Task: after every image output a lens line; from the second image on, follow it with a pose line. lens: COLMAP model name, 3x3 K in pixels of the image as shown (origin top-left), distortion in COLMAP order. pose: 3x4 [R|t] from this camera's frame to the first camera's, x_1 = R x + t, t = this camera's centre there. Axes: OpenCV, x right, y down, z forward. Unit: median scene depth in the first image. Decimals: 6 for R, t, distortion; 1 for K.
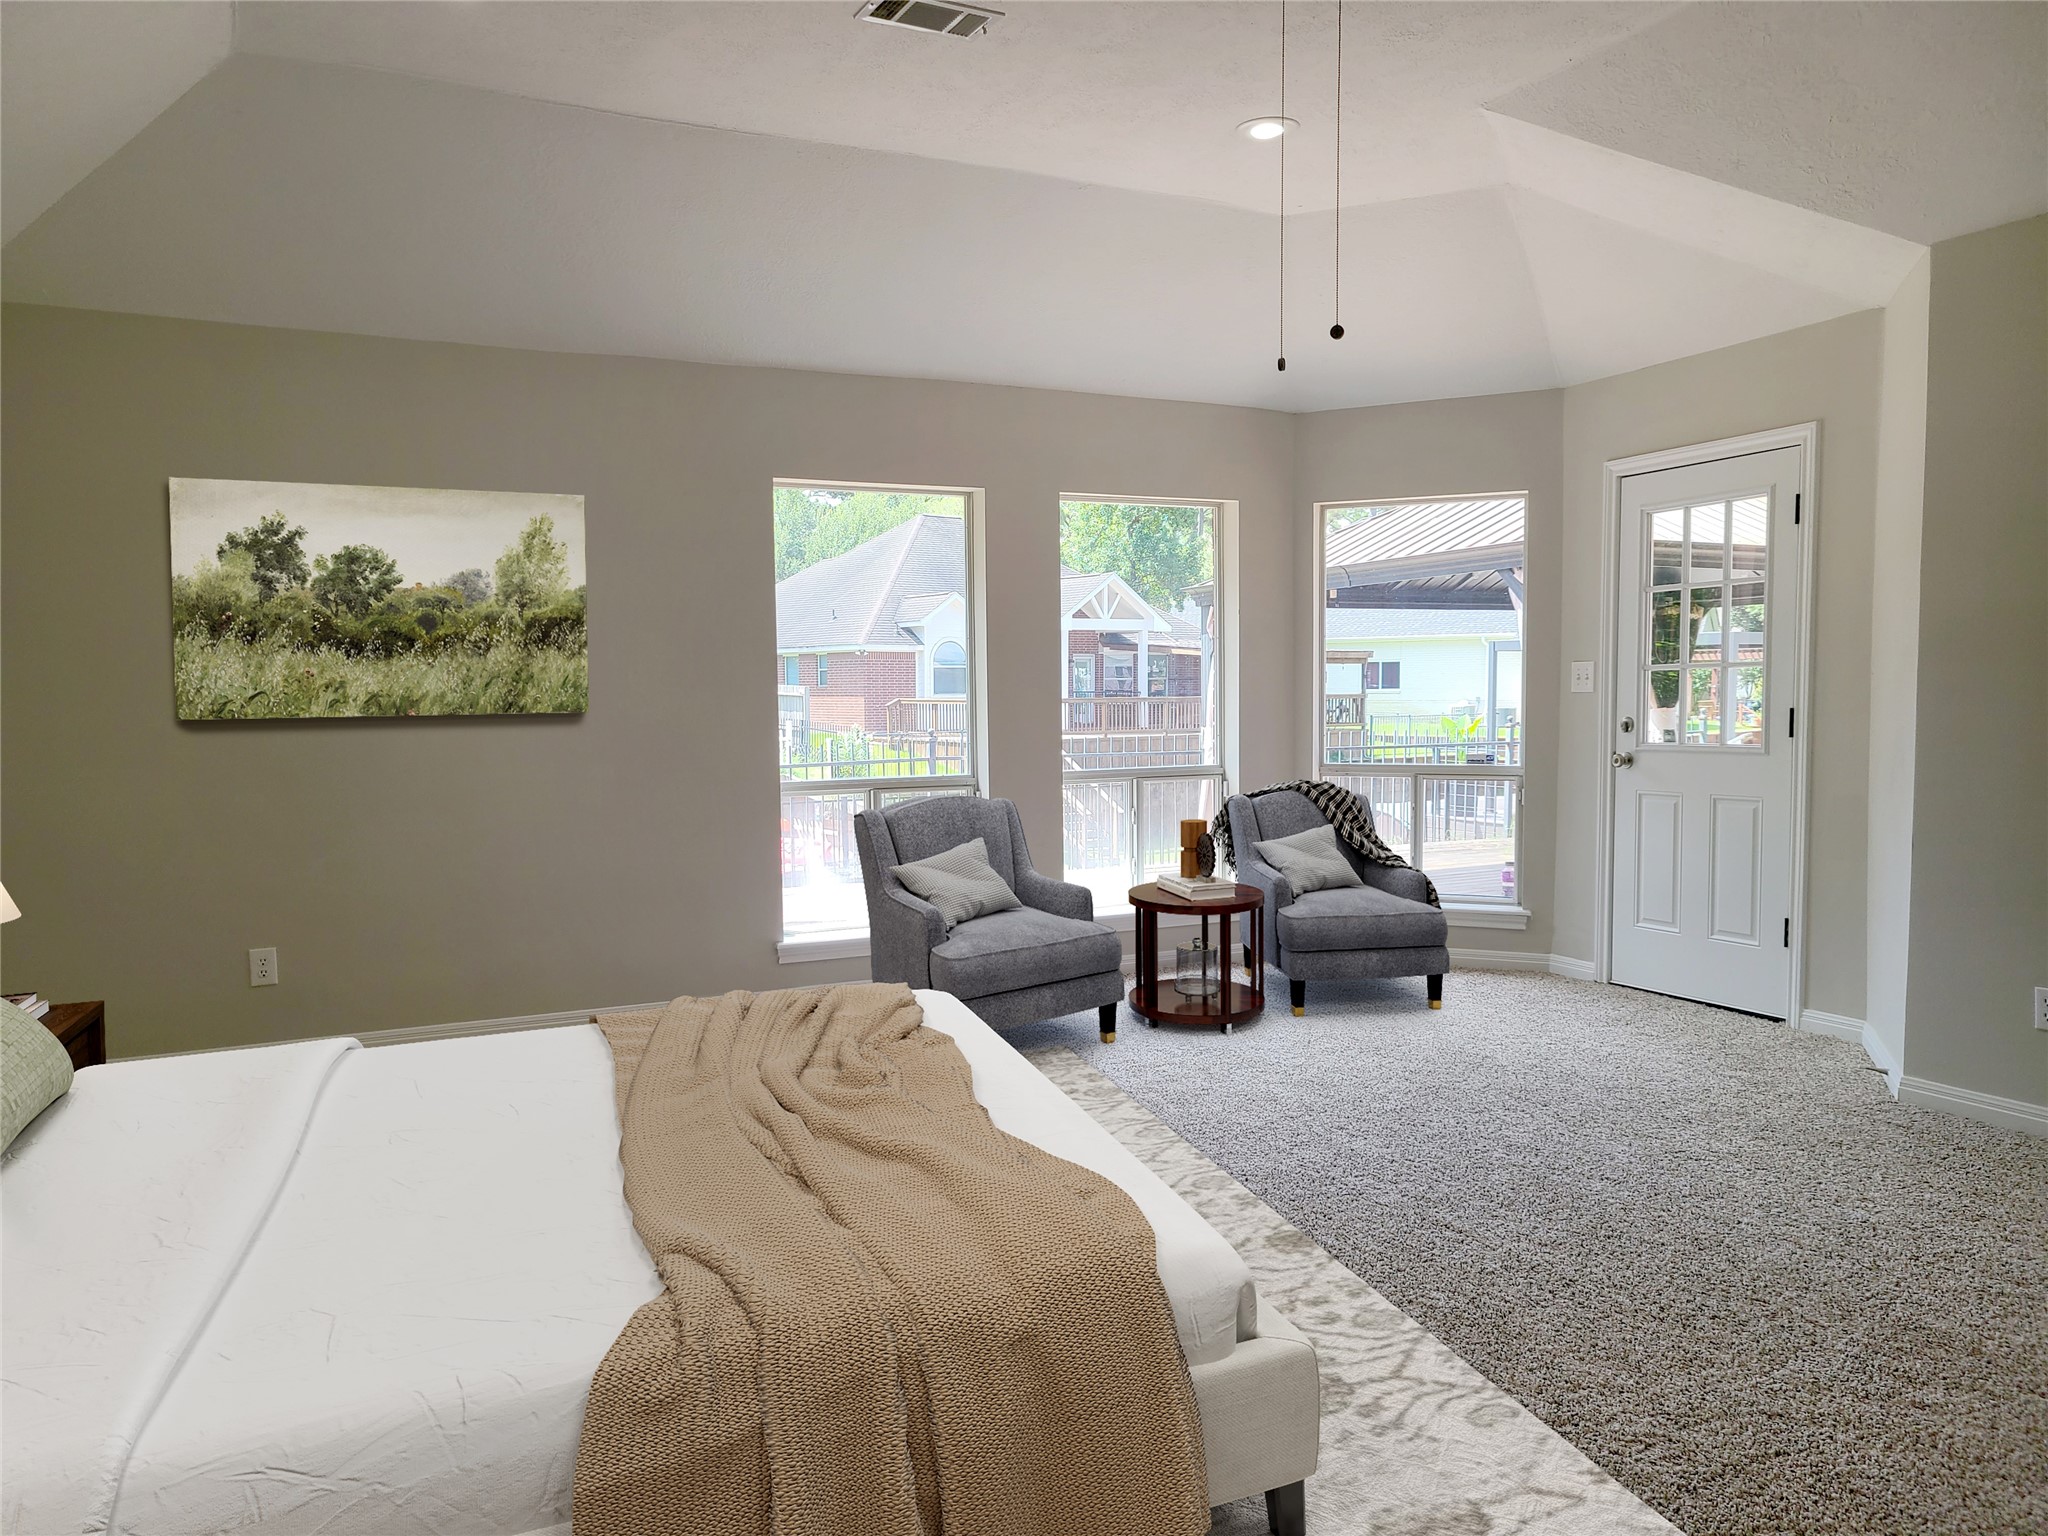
lens RADIAL K [[1567.9, 0, 1003.8], [0, 1567.9, 804.4], [0, 0, 1]] dist [0.039727, -0.008639]
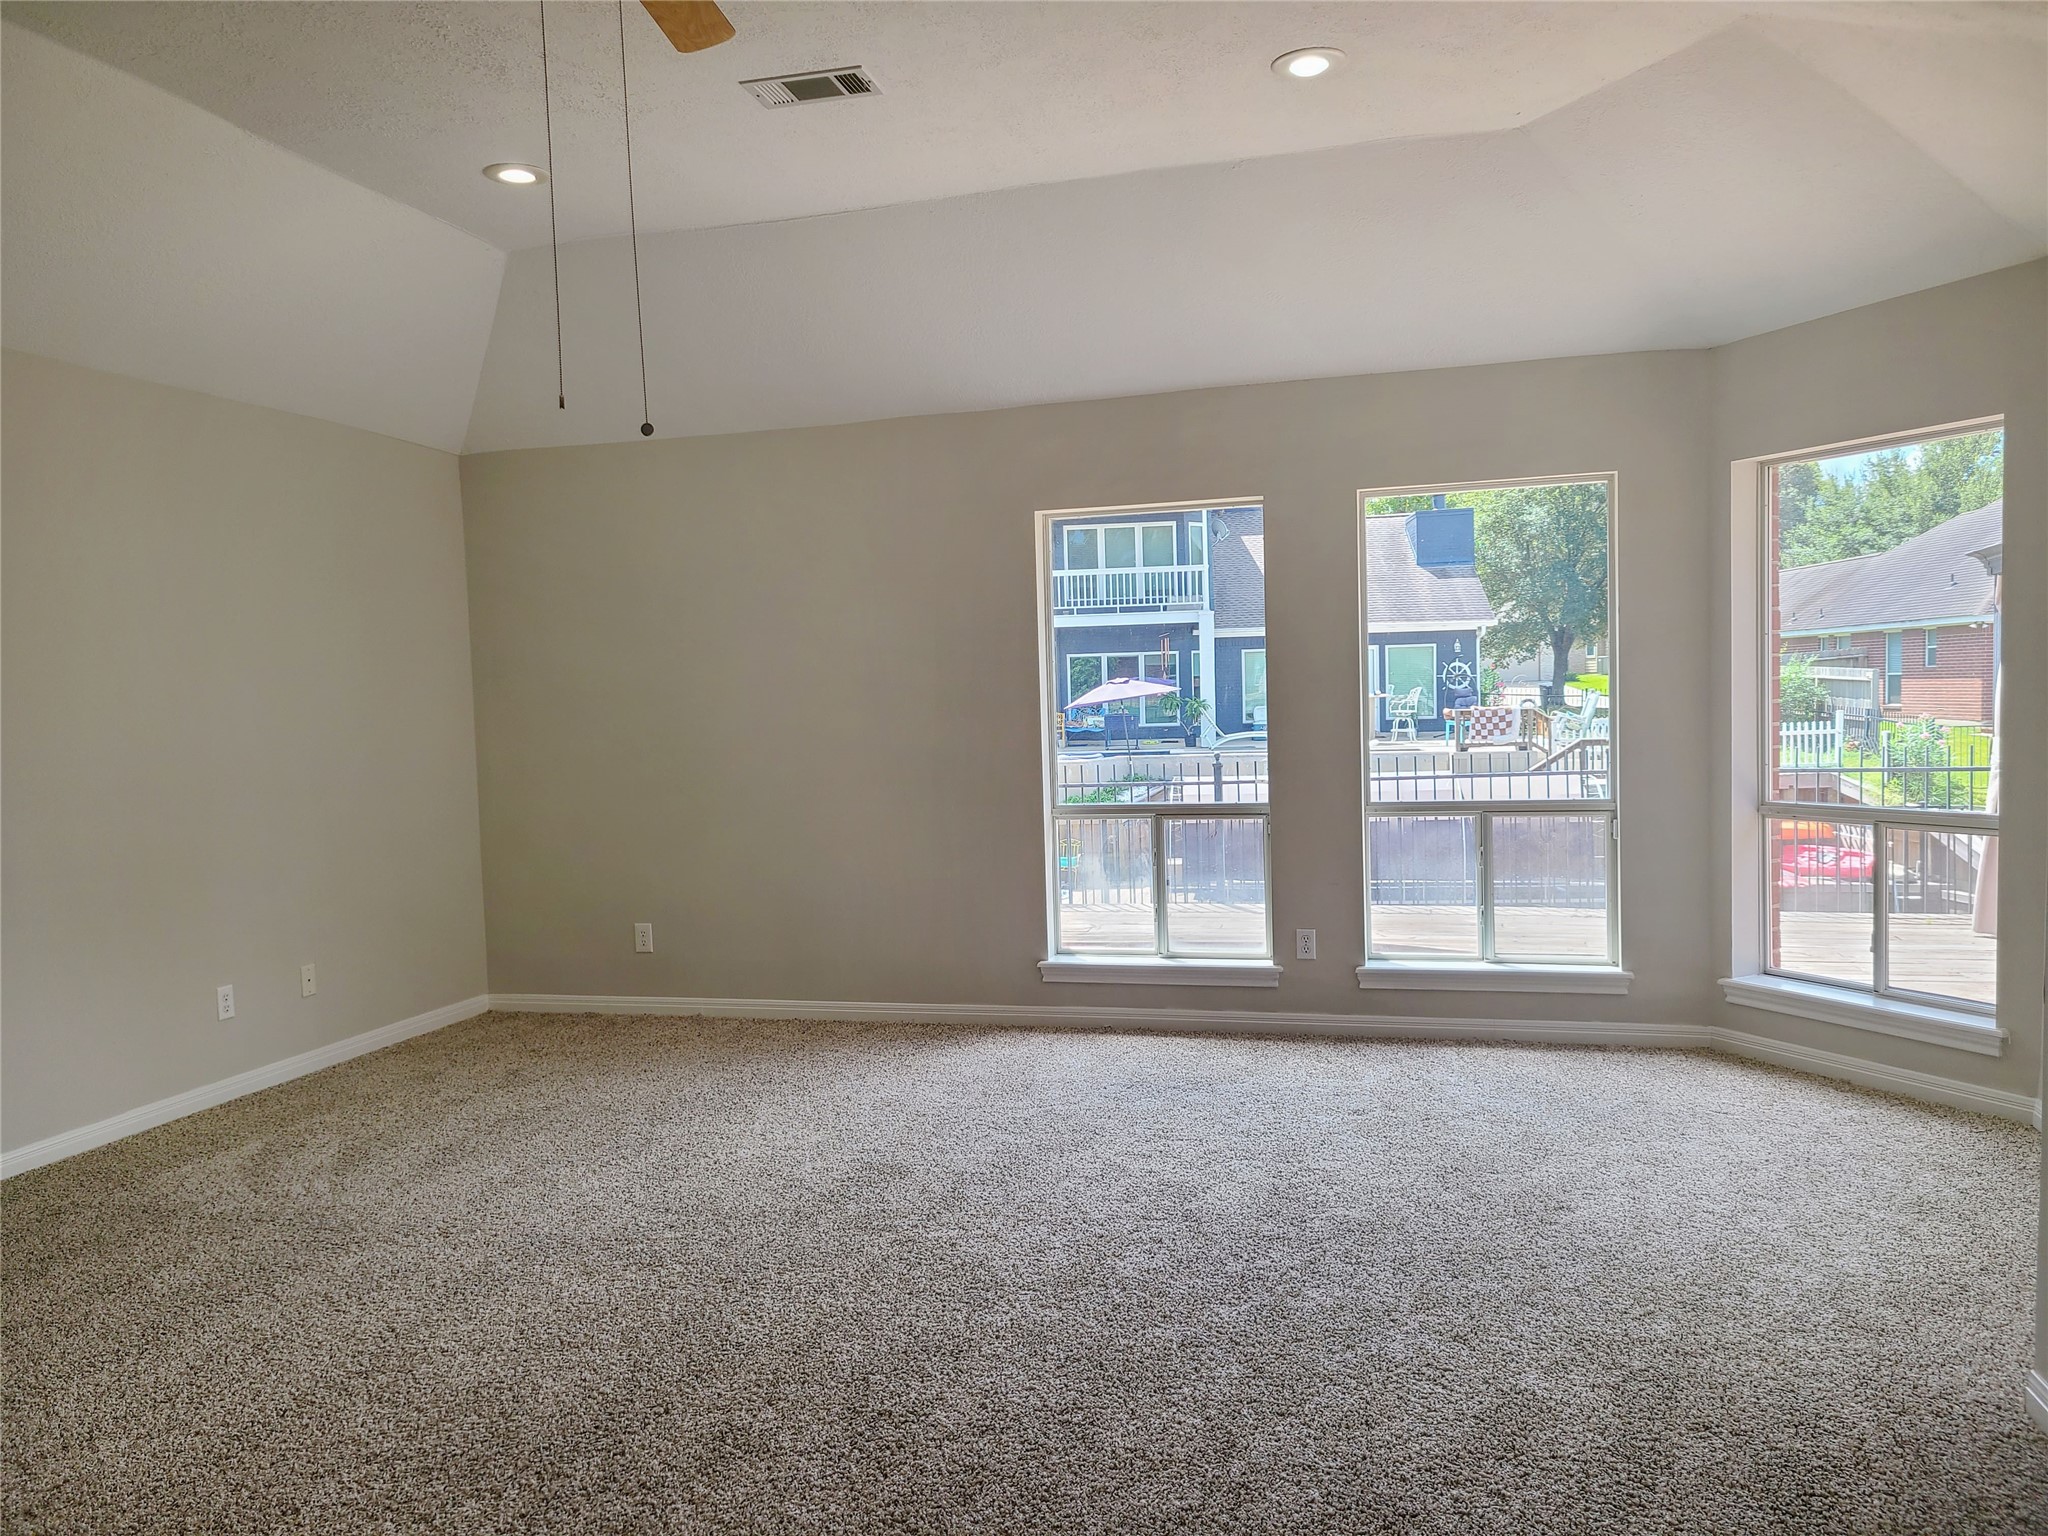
lens RADIAL K [[1530.7, 0, 1009.3], [0, 1530.7, 791.6], [0, 0, 1]] dist [0.040739, -0.004039]
pose [[0.763189, 0.028635, -0.645541, 0.475932], [-0.032757, 0.999448, 0.005606, -0.026463], [0.645345, 0.016867, 0.763705, 0.219928]]
